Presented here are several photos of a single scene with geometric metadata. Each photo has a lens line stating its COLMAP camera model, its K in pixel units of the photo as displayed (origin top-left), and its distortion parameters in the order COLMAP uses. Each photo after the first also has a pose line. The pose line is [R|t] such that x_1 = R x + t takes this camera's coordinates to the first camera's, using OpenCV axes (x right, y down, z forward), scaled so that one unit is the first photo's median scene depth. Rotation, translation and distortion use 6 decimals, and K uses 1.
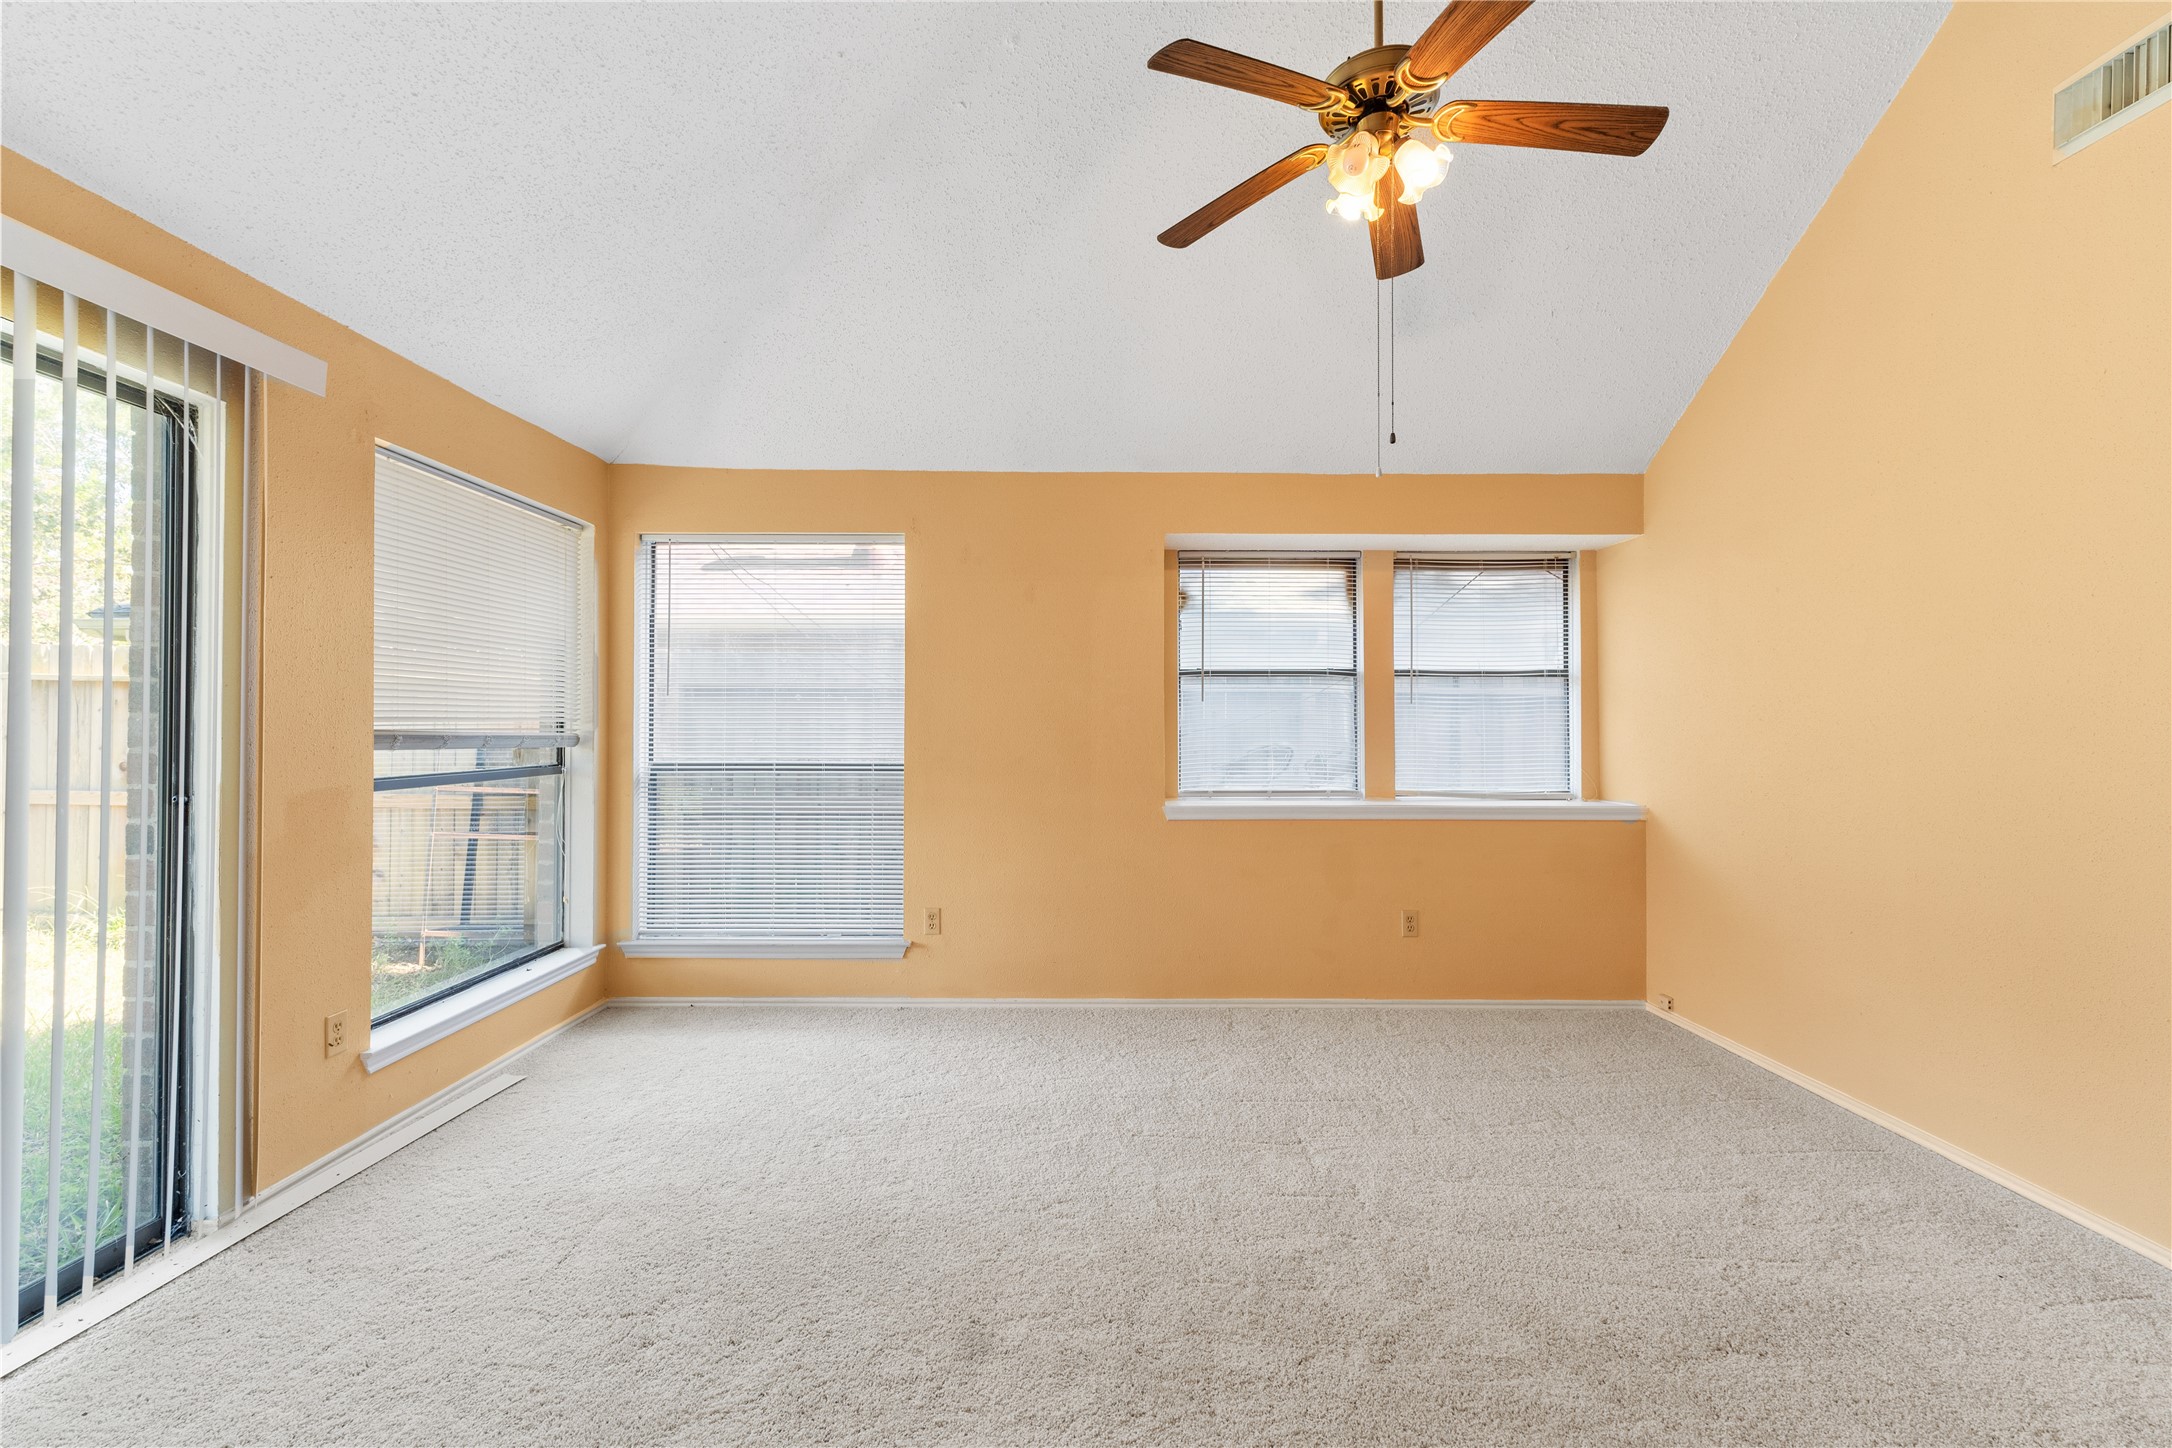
lens RADIAL K [[902.1, 0, 1086.0], [0, 902.1, 724.0], [0, 0, 1]] dist [0.004891, 0.000294]
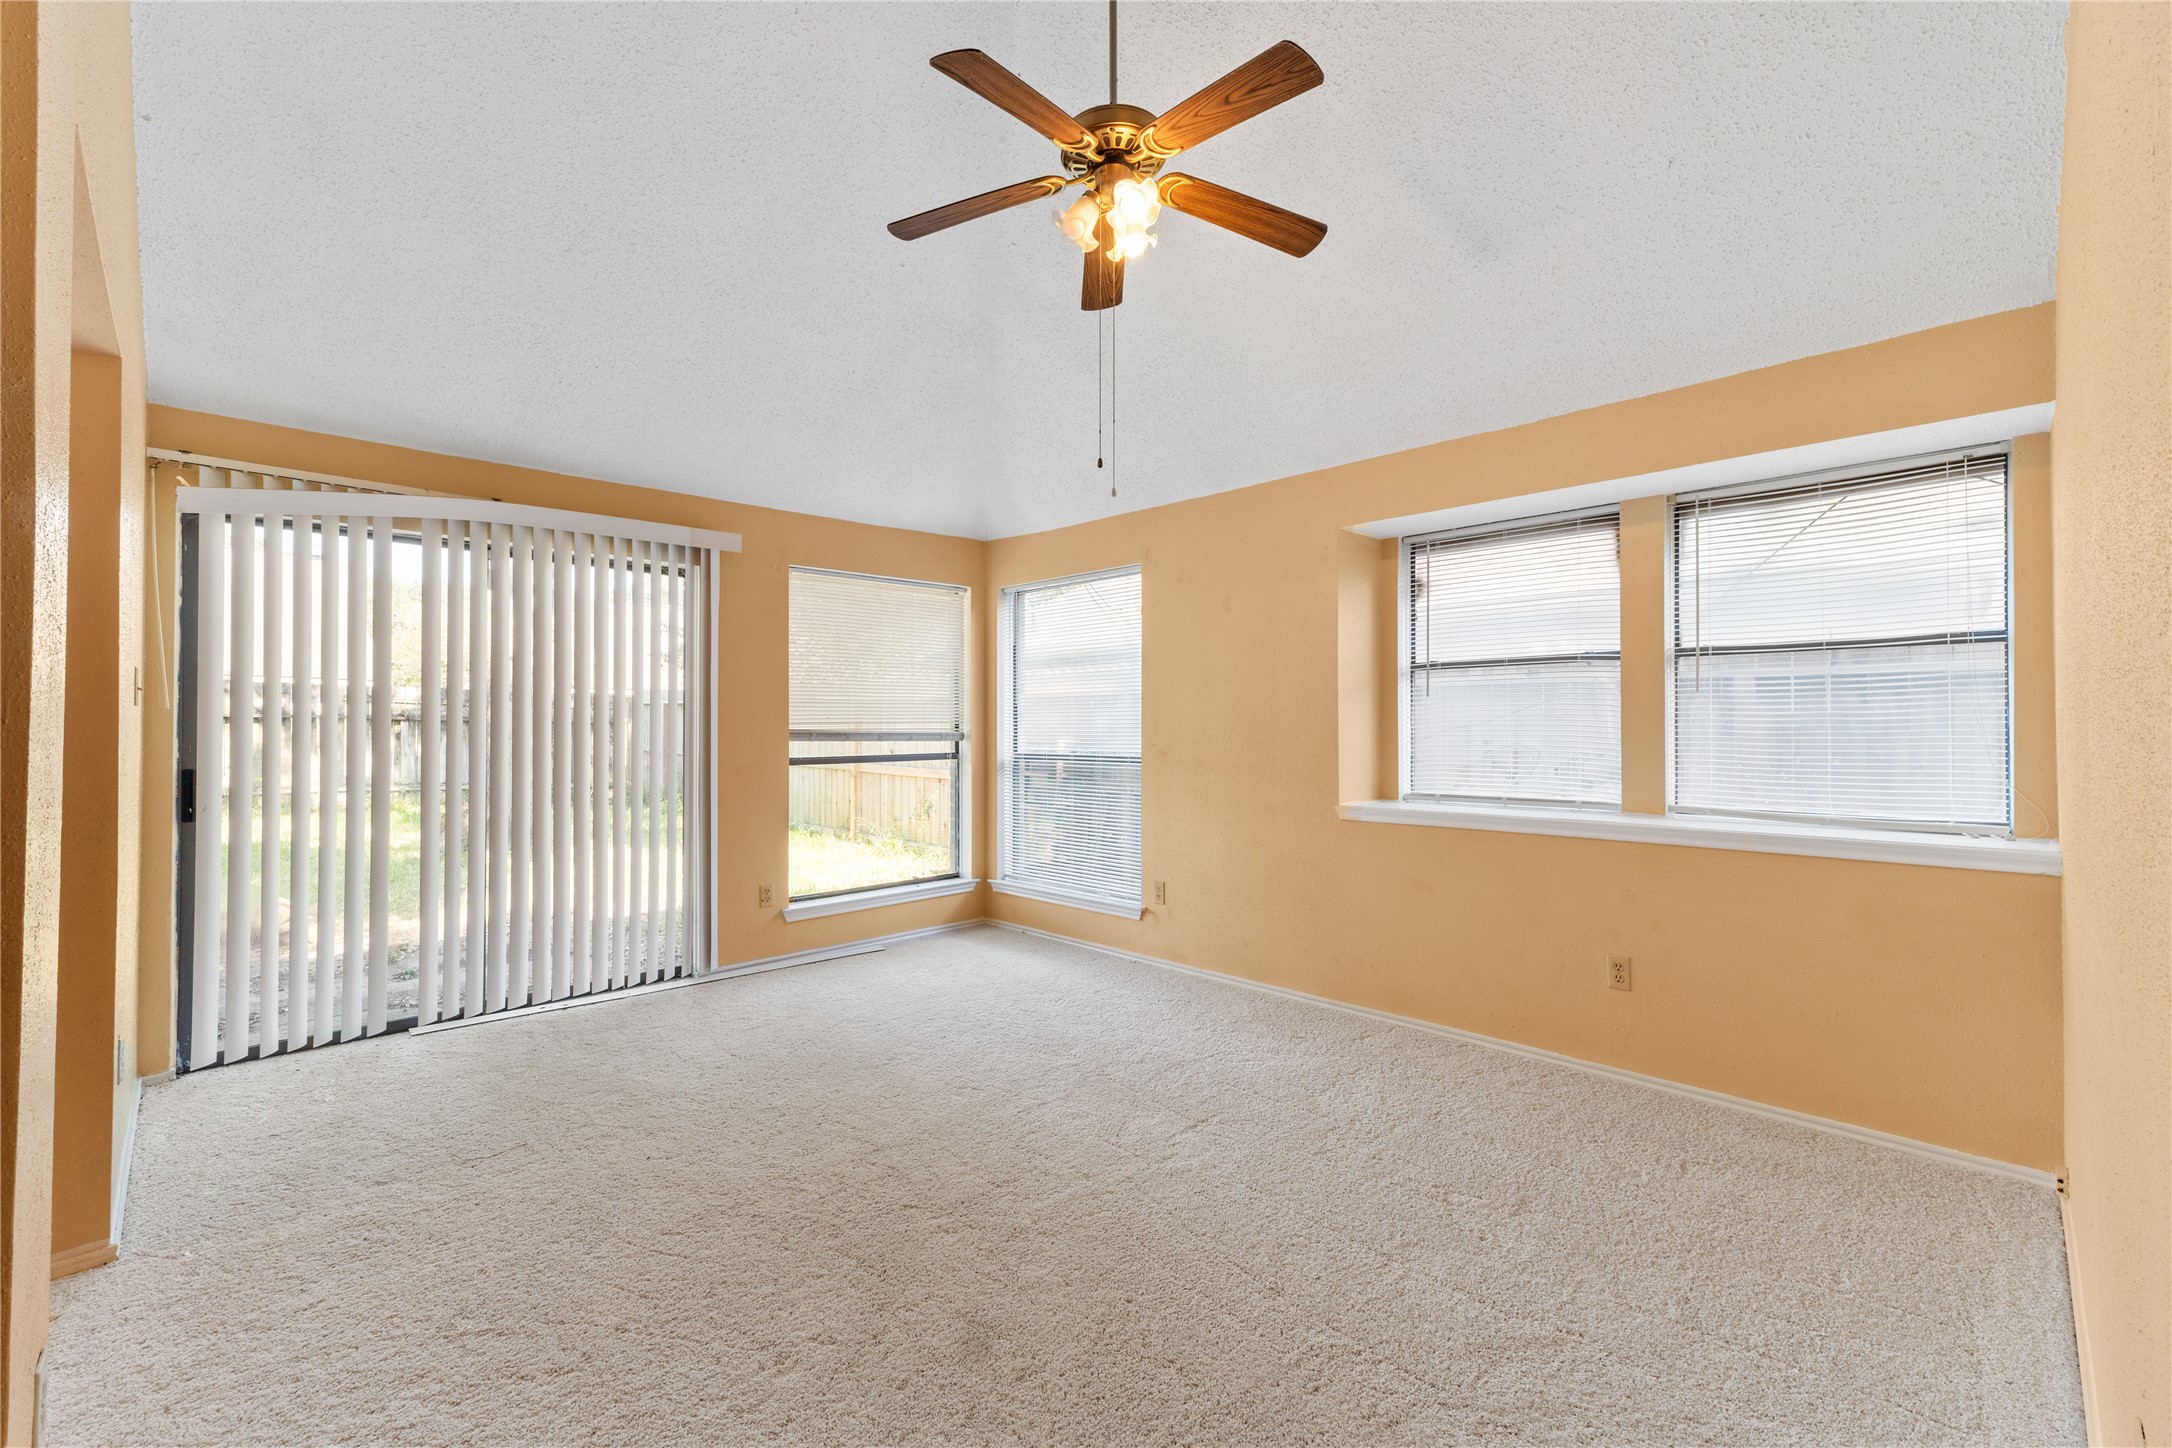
lens RADIAL K [[902.1, 0, 1086.0], [0, 902.1, 724.0], [0, 0, 1]] dist [0.004891, 0.000294]
pose [[0.702145, -0.006753, -0.712002, 0.595413], [0.007207, 0.999971, -0.002377, 0.002626], [0.711997, -0.003462, 0.702174, 0.114649]]
